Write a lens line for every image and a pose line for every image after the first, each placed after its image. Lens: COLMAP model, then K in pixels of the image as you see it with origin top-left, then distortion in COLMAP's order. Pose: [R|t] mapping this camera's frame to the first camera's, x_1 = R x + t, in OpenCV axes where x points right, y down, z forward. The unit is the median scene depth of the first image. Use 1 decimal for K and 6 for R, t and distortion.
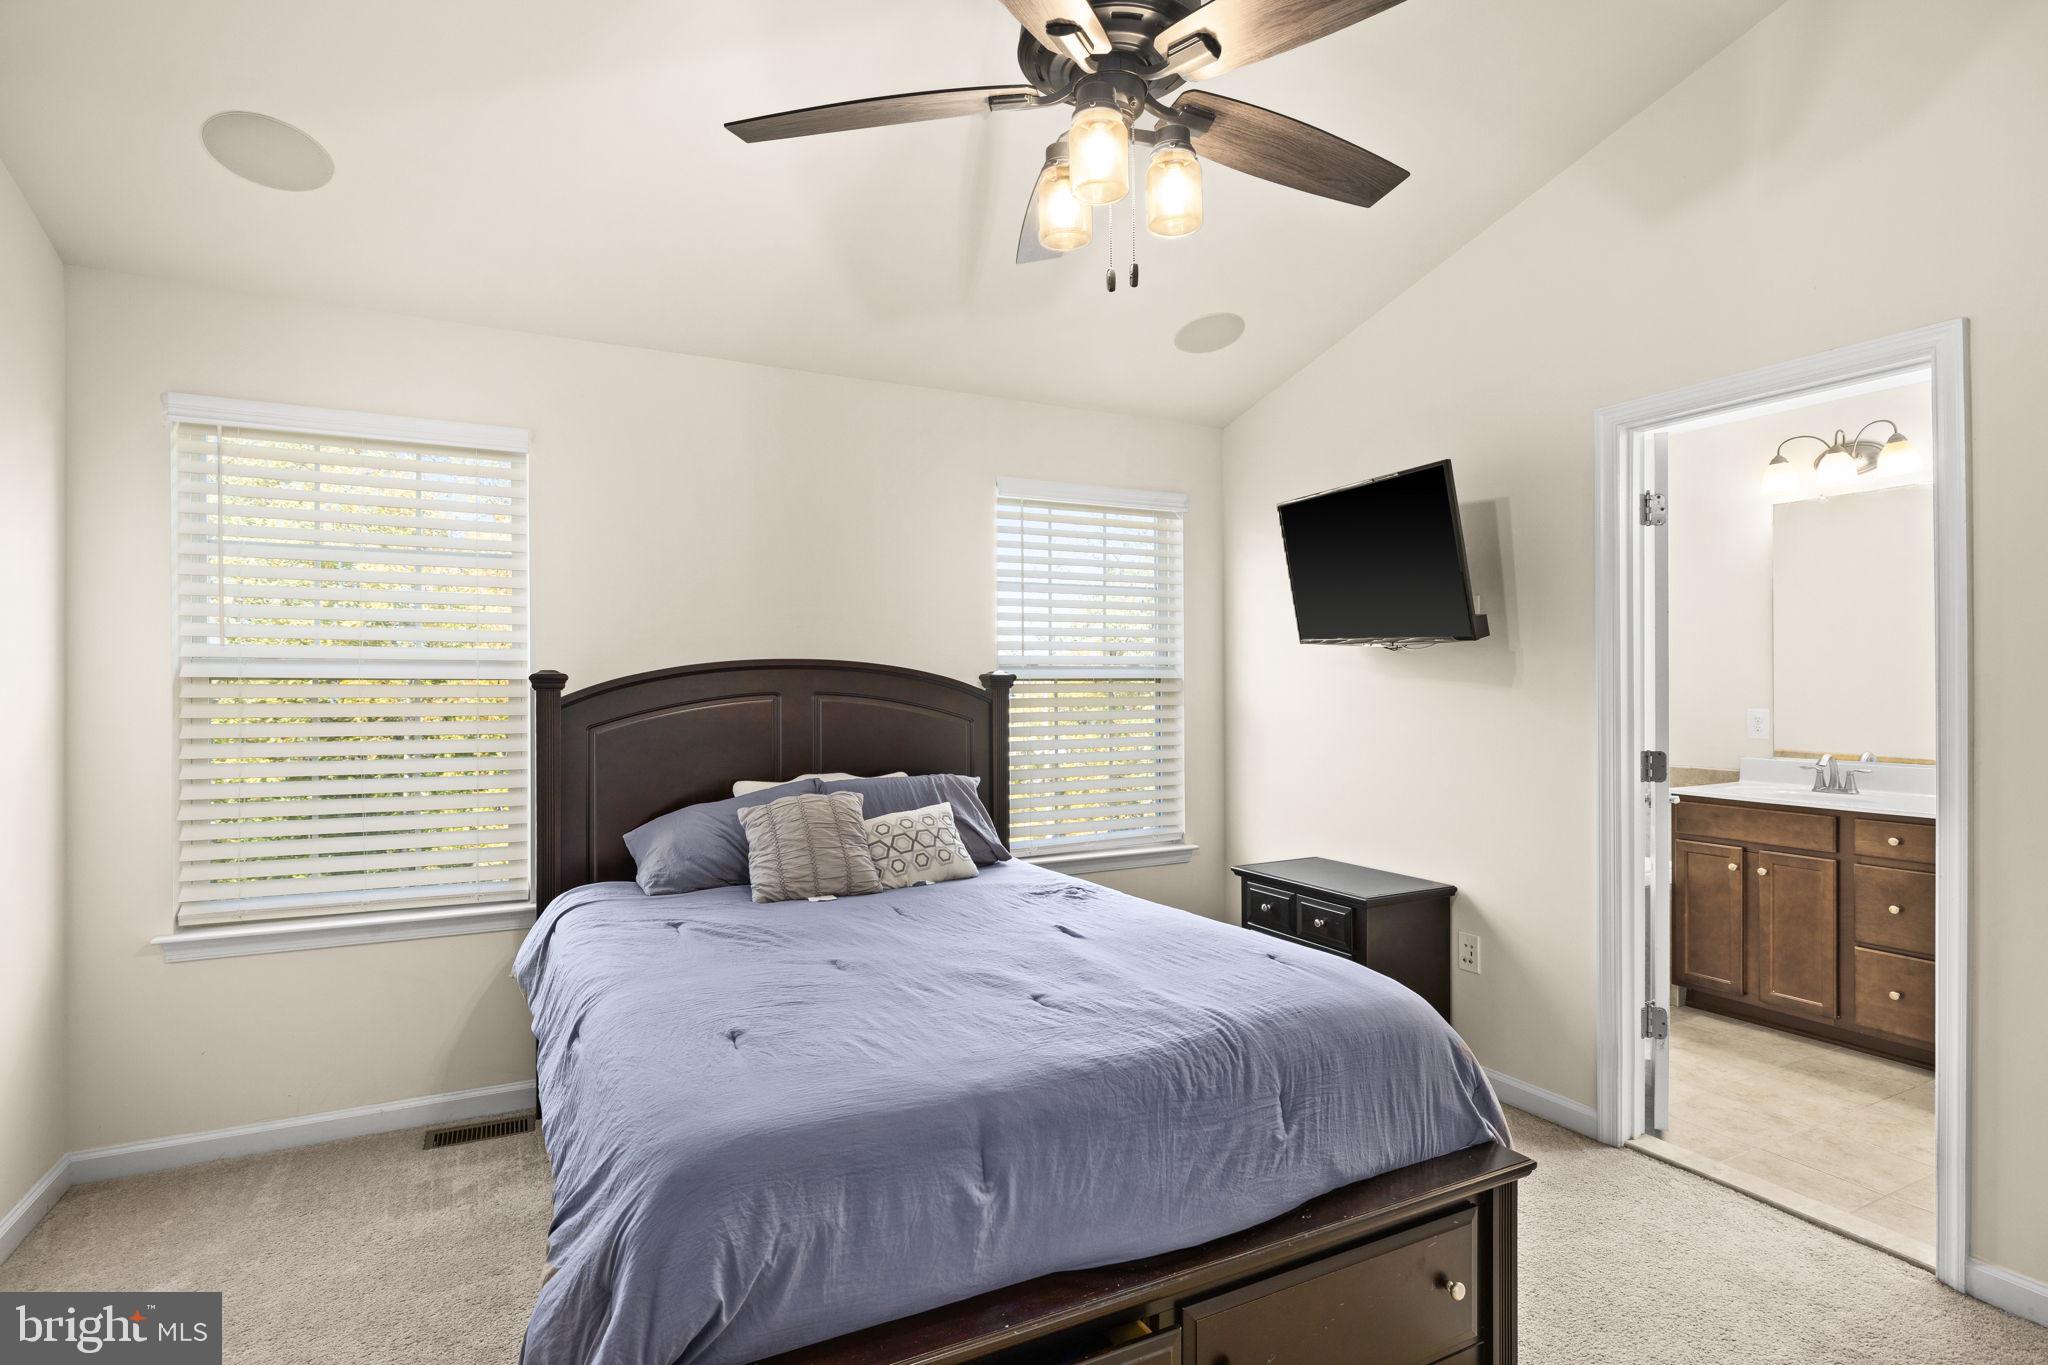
lens RADIAL K [[995.2, 0, 1024.0], [0, 995.2, 682.5], [0, 0, 1]] dist [-0.001121, -0.000248]
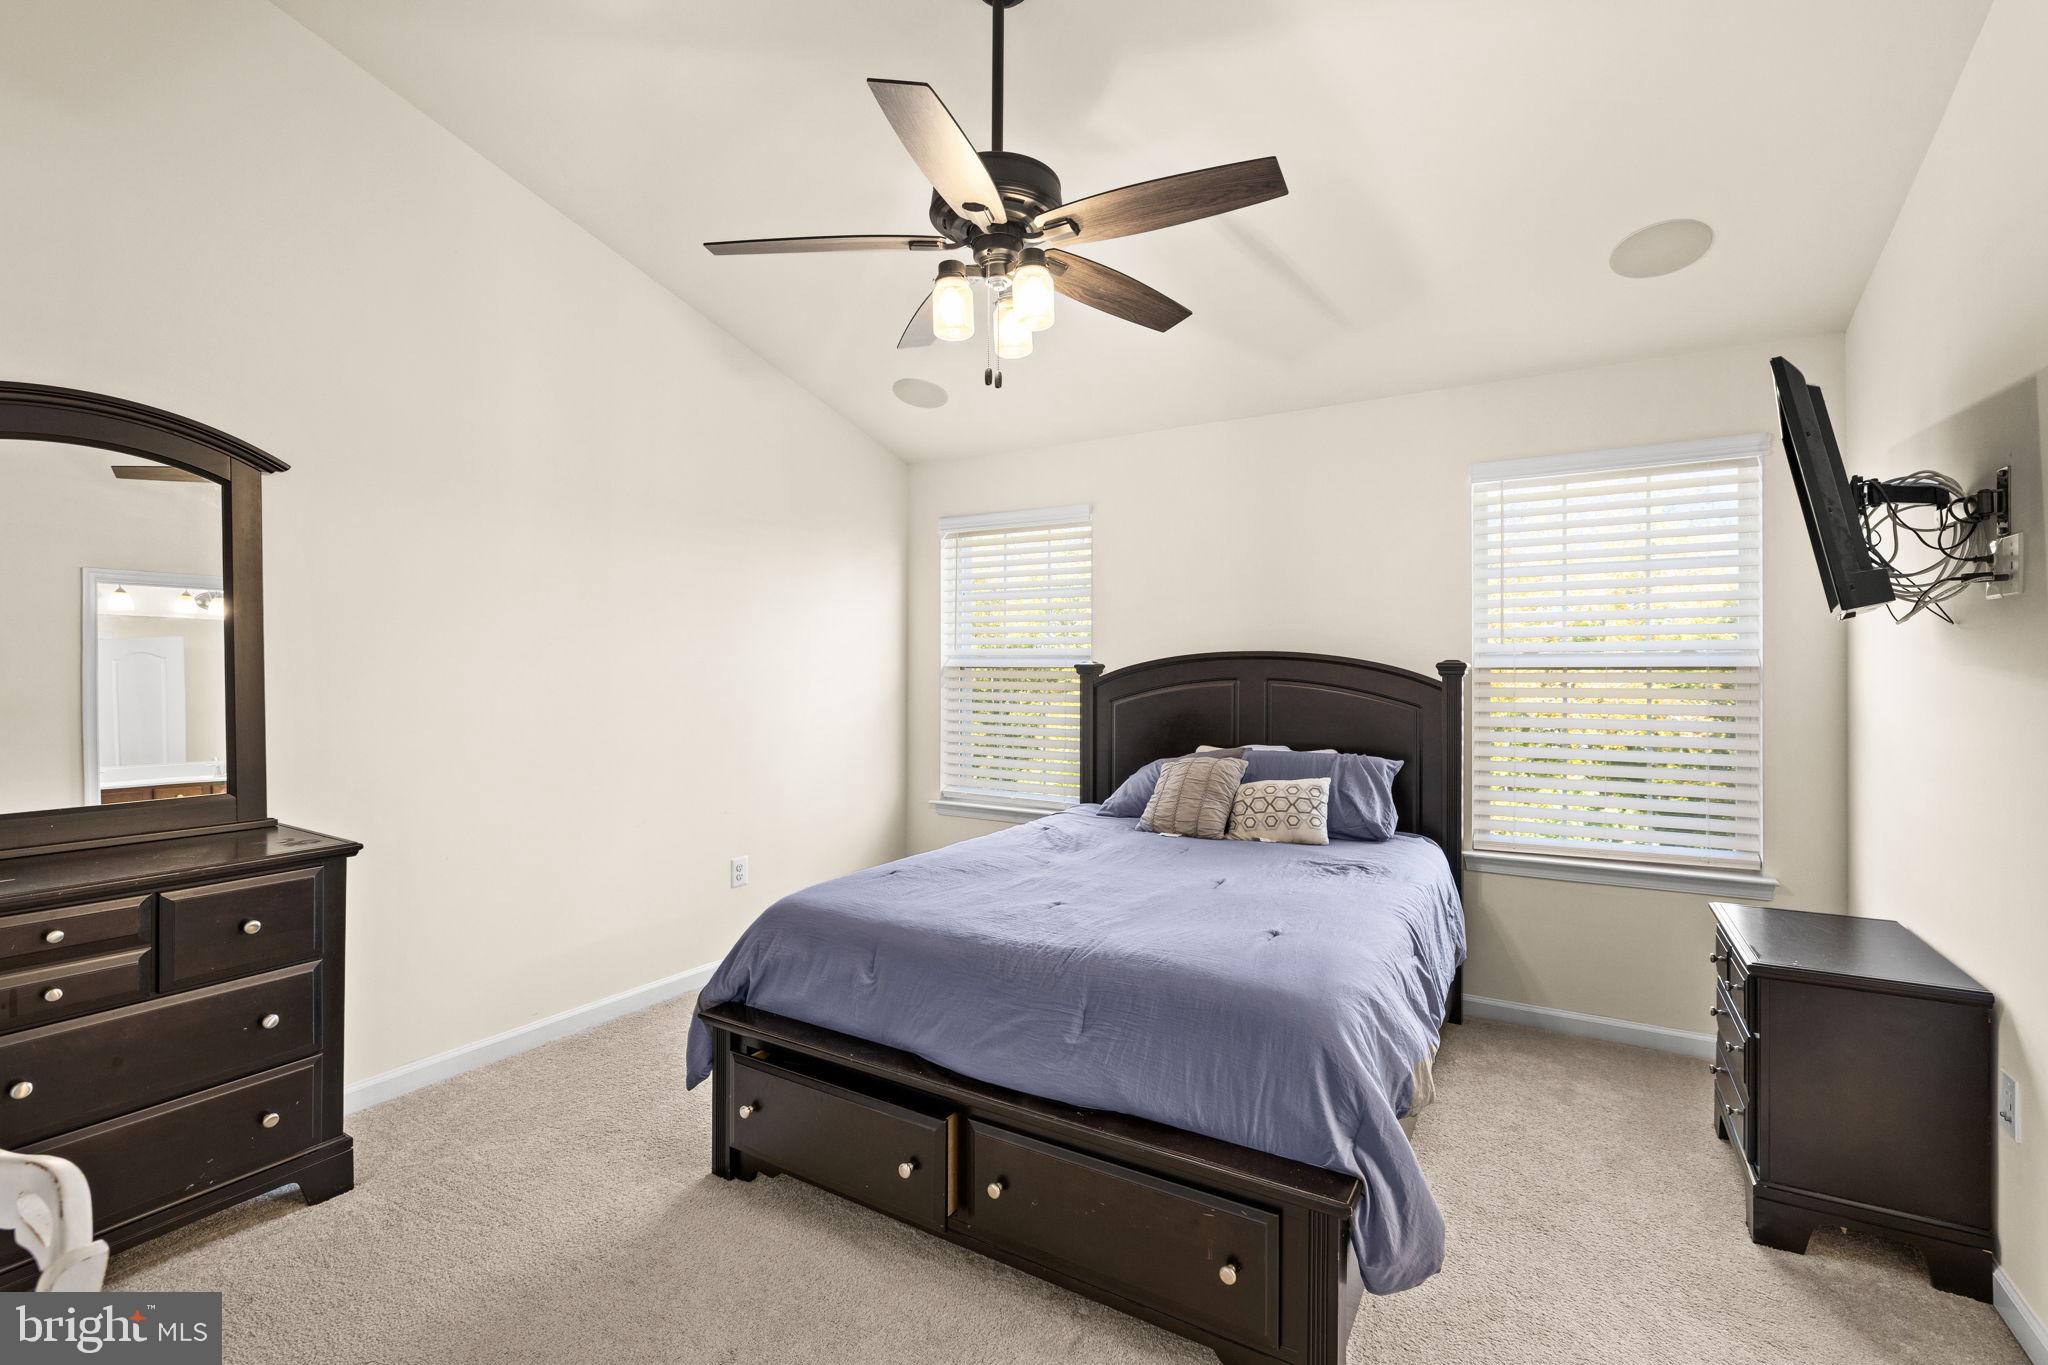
lens RADIAL K [[858.5, 0, 1021.0], [0, 858.5, 677.0], [0, 0, 1]] dist [0.001167, 0.000047]
pose [[0.557456, 0.009695, -0.830150, 0.643180], [-0.002967, 0.999949, 0.009685, -0.001737], [0.830201, -0.002936, 0.557456, 0.210744]]
